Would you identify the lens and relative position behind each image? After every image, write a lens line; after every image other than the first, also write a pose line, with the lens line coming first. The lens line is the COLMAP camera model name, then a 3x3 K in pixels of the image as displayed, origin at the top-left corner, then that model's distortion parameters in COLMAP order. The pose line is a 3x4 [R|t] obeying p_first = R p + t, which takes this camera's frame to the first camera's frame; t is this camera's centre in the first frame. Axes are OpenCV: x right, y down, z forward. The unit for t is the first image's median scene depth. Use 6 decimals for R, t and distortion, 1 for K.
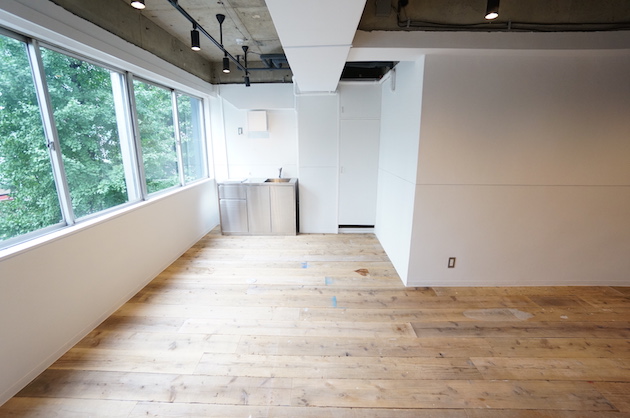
lens RADIAL K [[277.8, 0, 310.8], [0, 277.8, 204.9], [0, 0, 1]] dist [-0.065542, 0.024150]
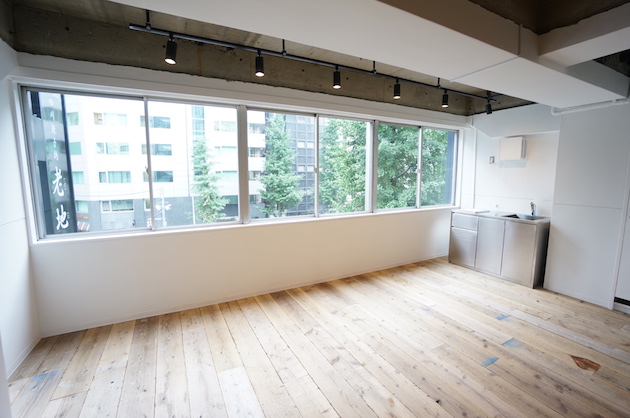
lens RADIAL K [[277.8, 0, 310.8], [0, 277.8, 204.9], [0, 0, 1]] dist [-0.065542, 0.024150]
pose [[0.485376, 0.103198, -0.868194, 0.409636], [-0.198371, 0.980111, 0.005599, -0.002405], [0.851504, 0.169507, 0.496194, 0.066149]]
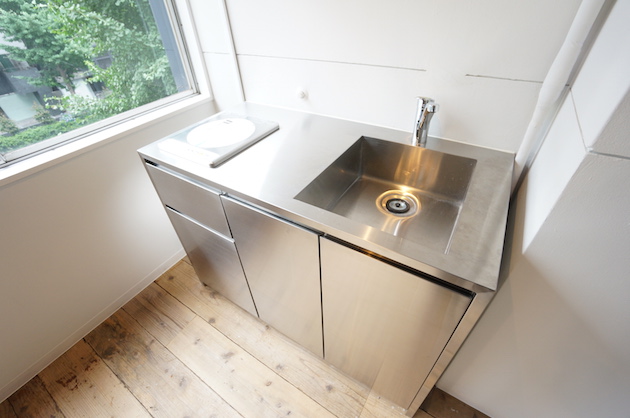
lens RADIAL K [[277.8, 0, 310.8], [0, 277.8, 204.9], [0, 0, 1]] dist [-0.065542, 0.024150]
pose [[0.855162, 0.293522, -0.427251, -0.126010], [-0.074707, 0.885418, 0.458752, -0.227844], [0.512950, -0.360389, 0.779104, 1.244278]]
